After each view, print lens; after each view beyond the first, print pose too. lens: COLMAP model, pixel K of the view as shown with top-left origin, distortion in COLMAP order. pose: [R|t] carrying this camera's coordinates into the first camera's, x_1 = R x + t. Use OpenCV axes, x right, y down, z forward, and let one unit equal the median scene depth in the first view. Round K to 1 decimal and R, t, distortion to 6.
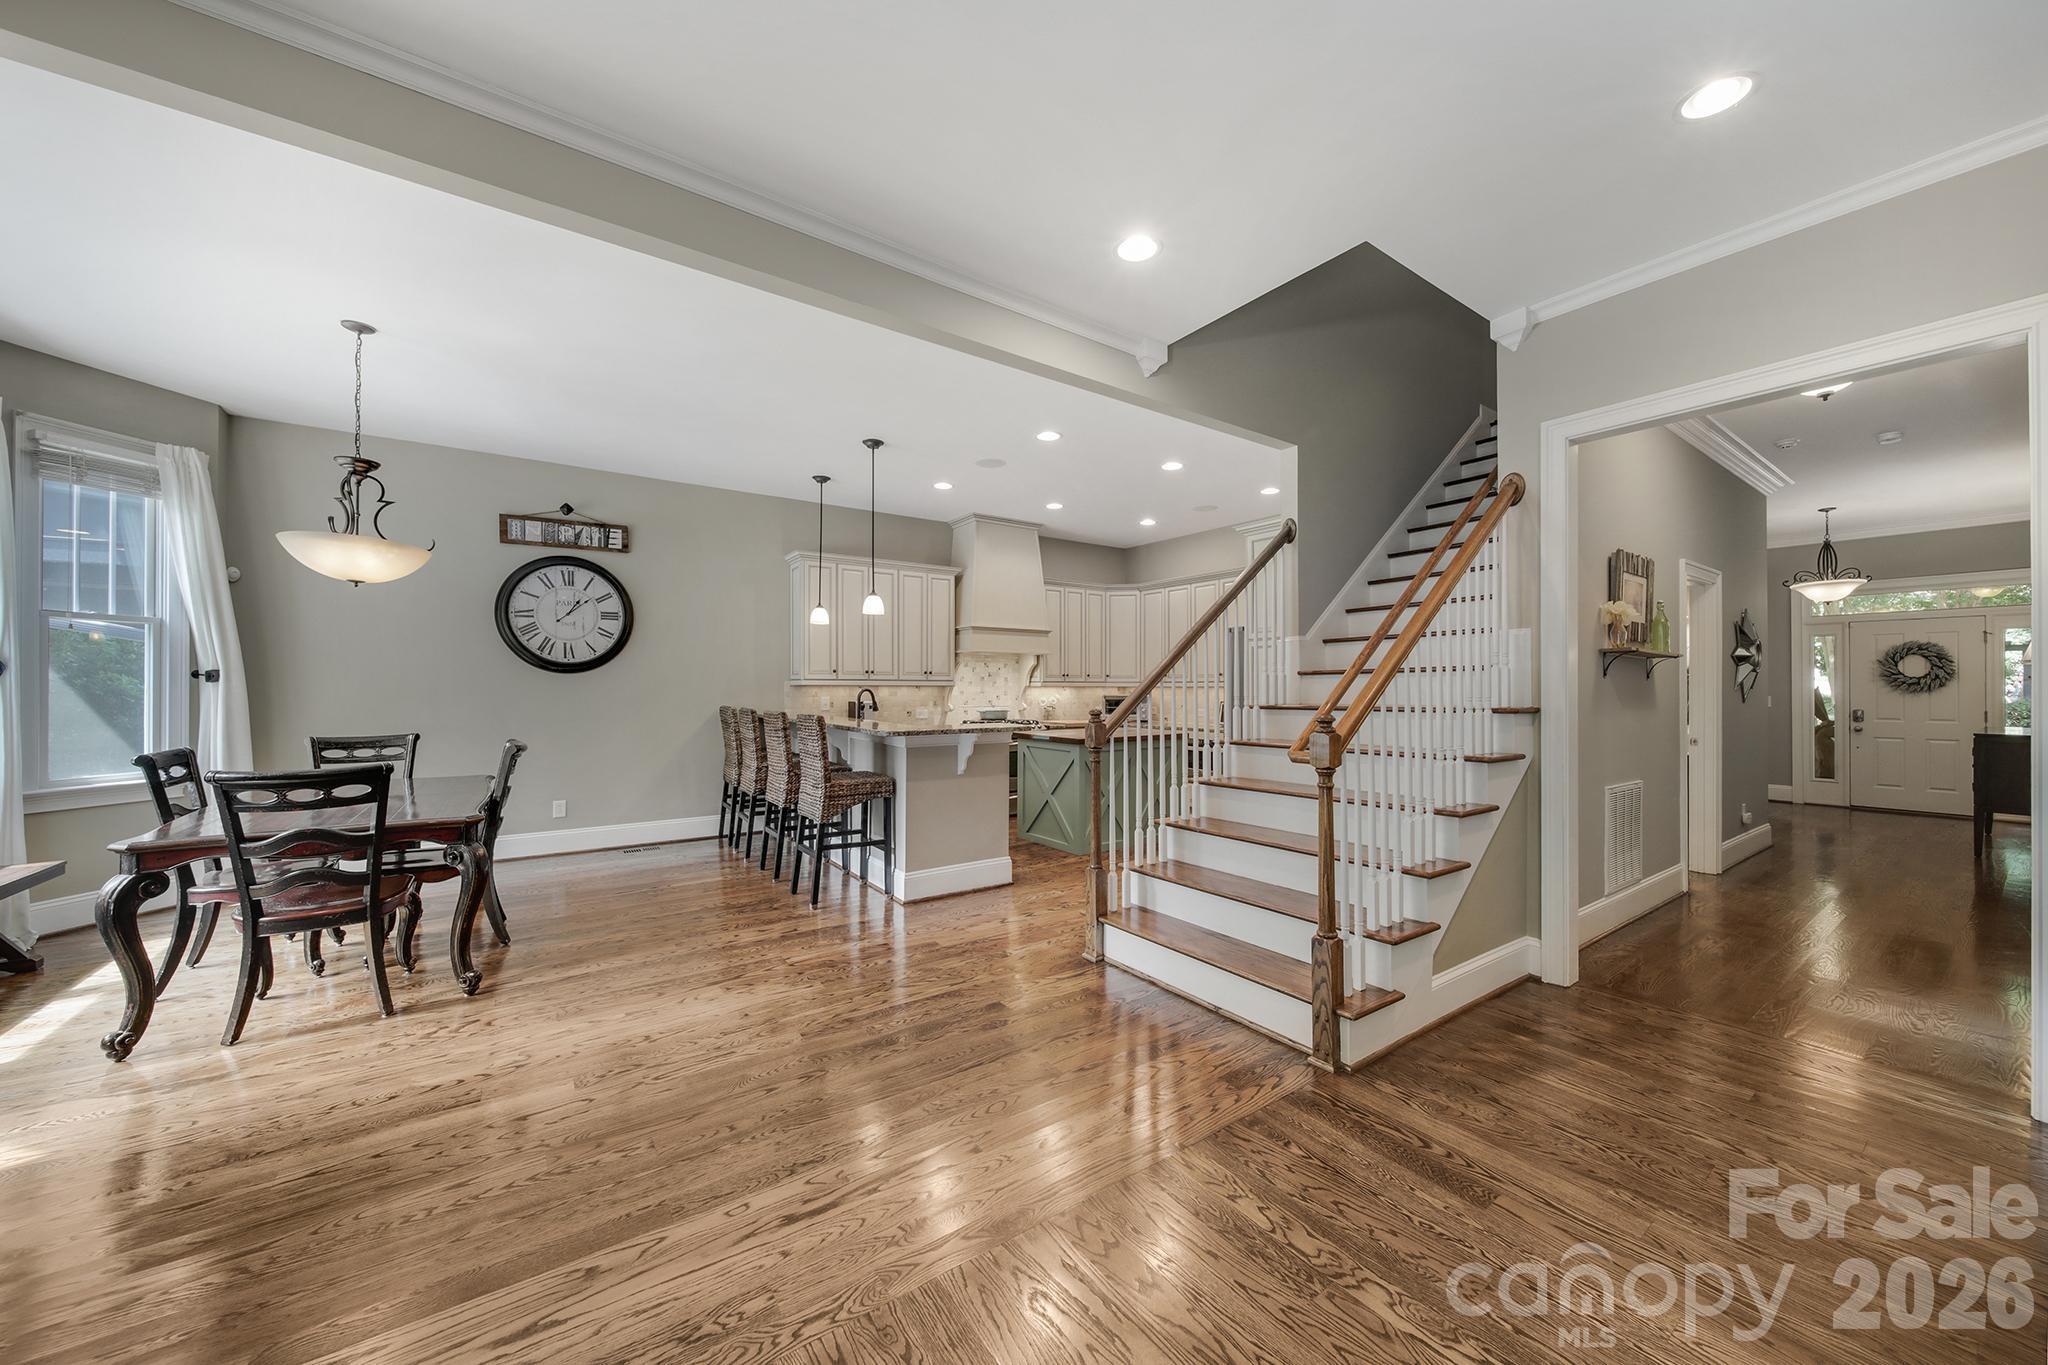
lens RADIAL K [[718.0, 0, 1027.0], [0, 718.0, 684.3], [0, 0, 1]] dist [0.000532, -0.000150]
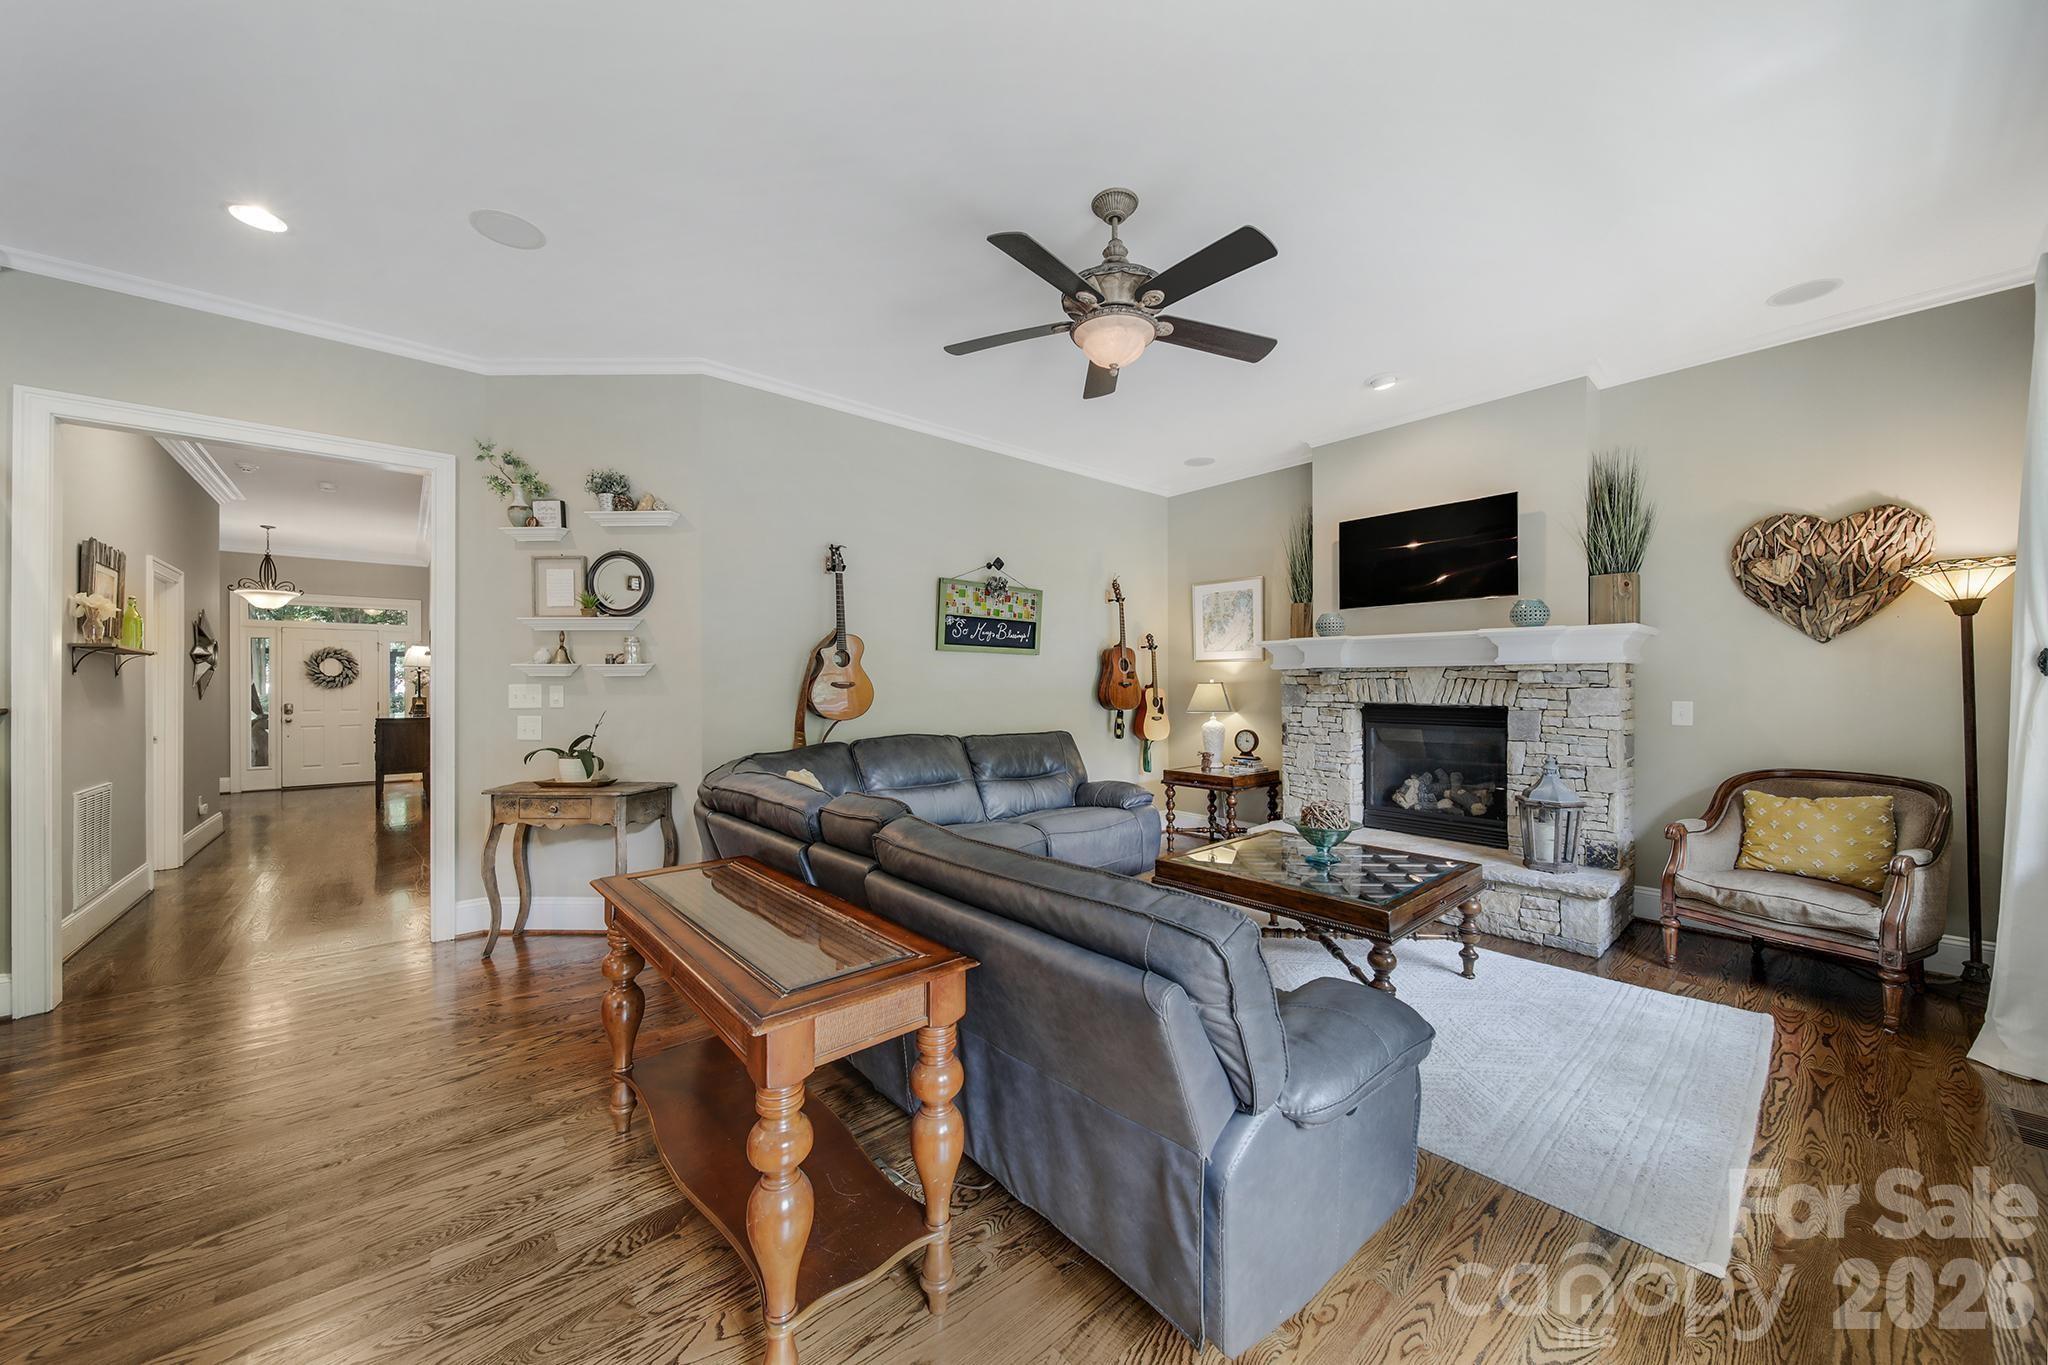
lens RADIAL K [[718.0, 0, 1027.0], [0, 718.0, 684.3], [0, 0, 1]] dist [0.000532, -0.000150]
pose [[-0.107155, -0.000480, 0.994242, -0.152287], [-0.004763, 0.999989, -0.000030, -0.001657], [-0.994231, -0.004739, -0.107156, -0.074091]]
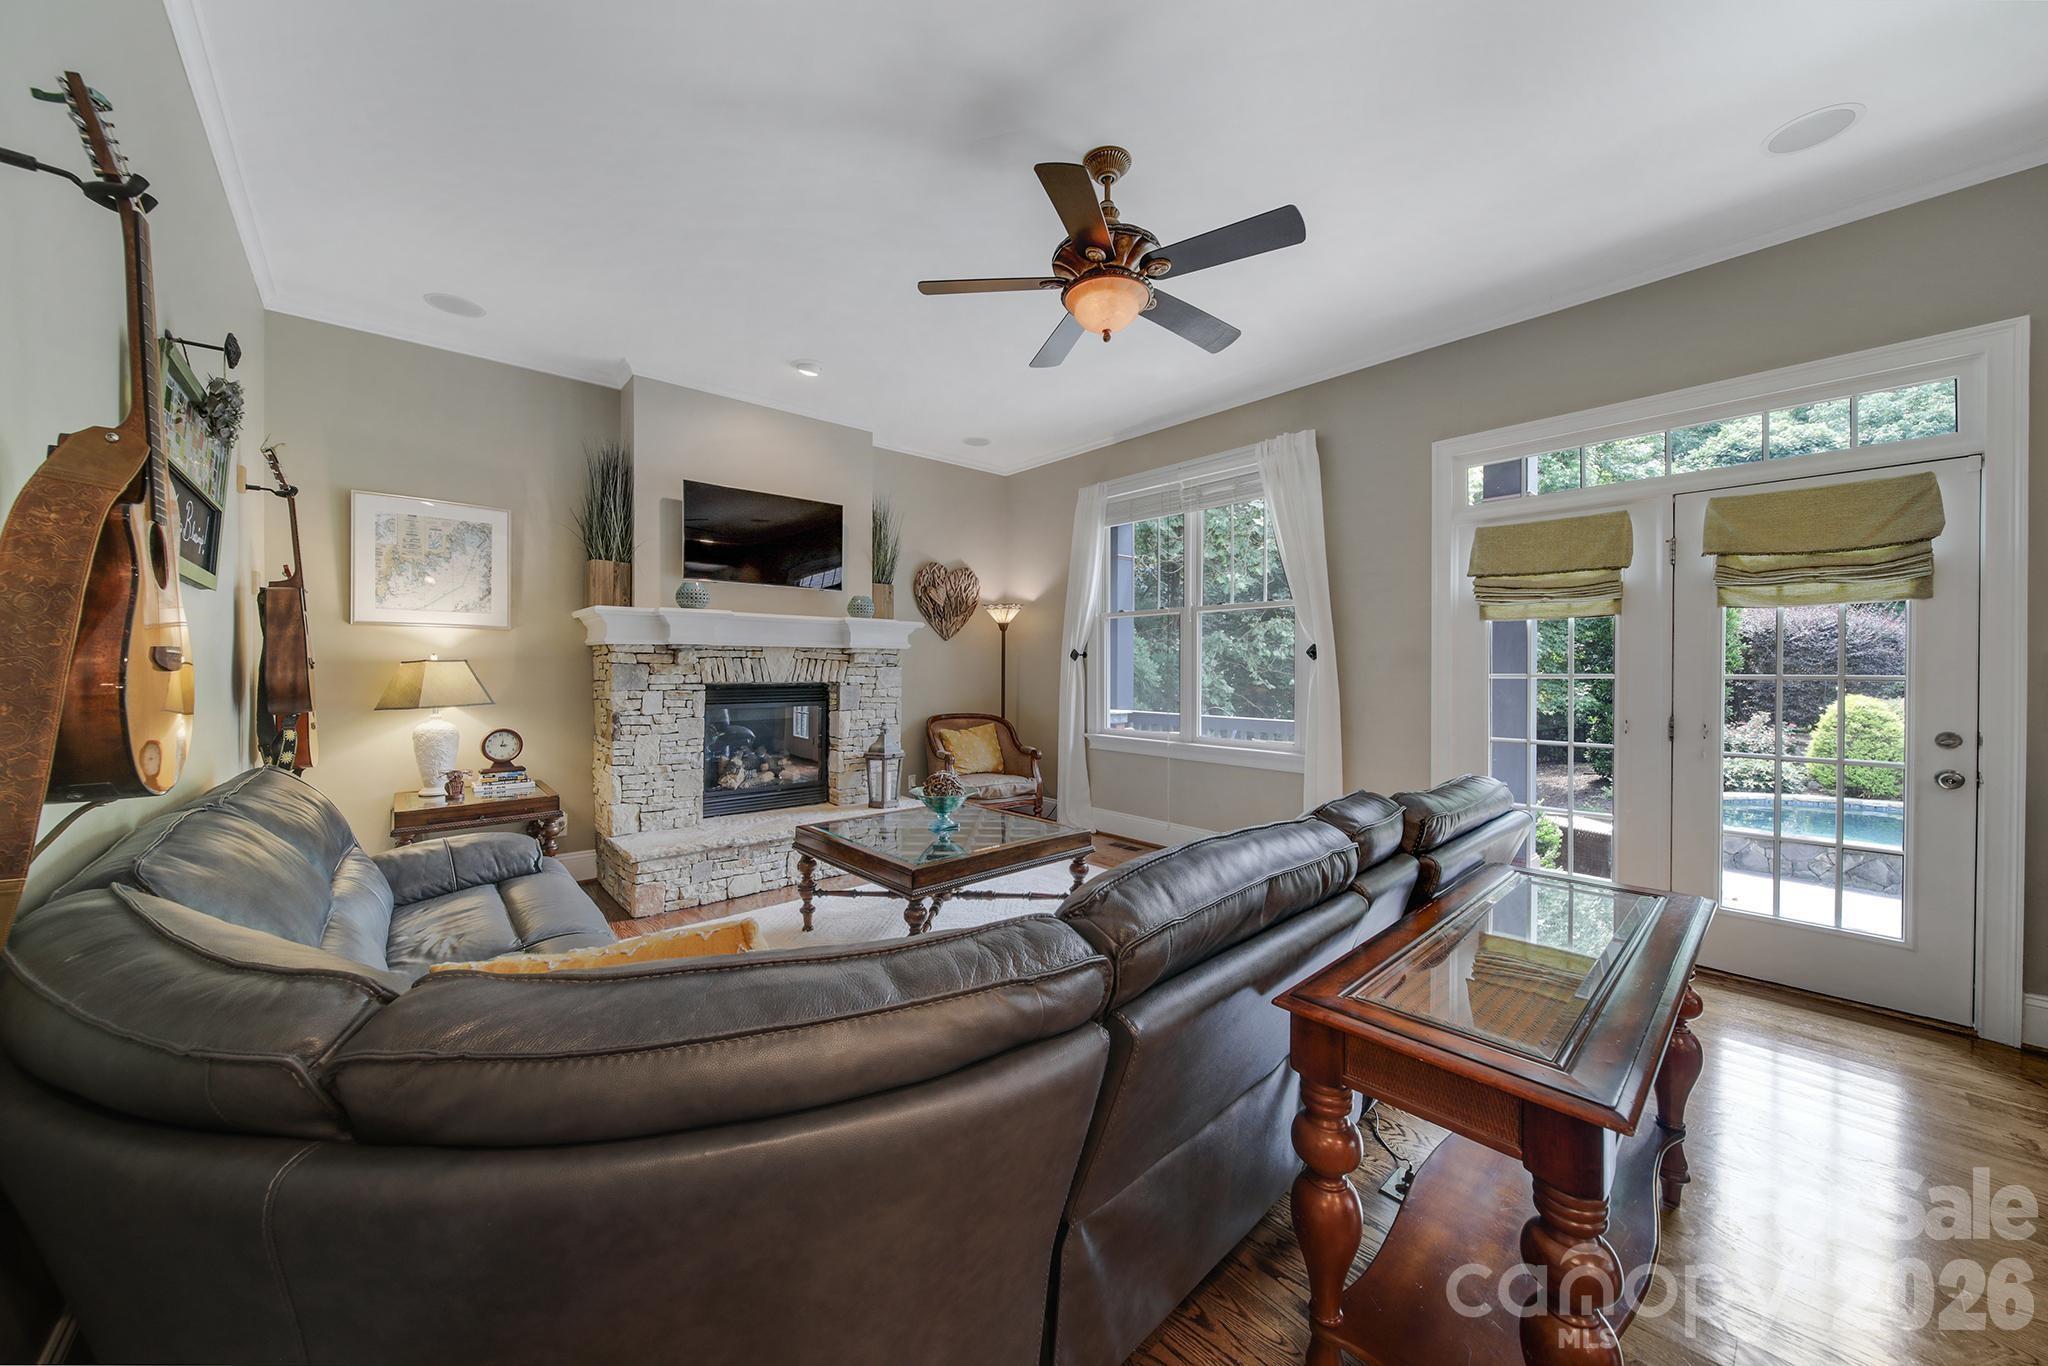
lens RADIAL K [[715.9, 0, 1020.5], [0, 715.9, 666.5], [0, 0, 1]] dist [-0.000376, -0.000056]
pose [[-0.993604, -0.001622, -0.112908, 0.386095], [-0.001014, 0.999985, -0.005443, 0.003540], [0.112915, -0.005293, -0.993591, 0.245922]]
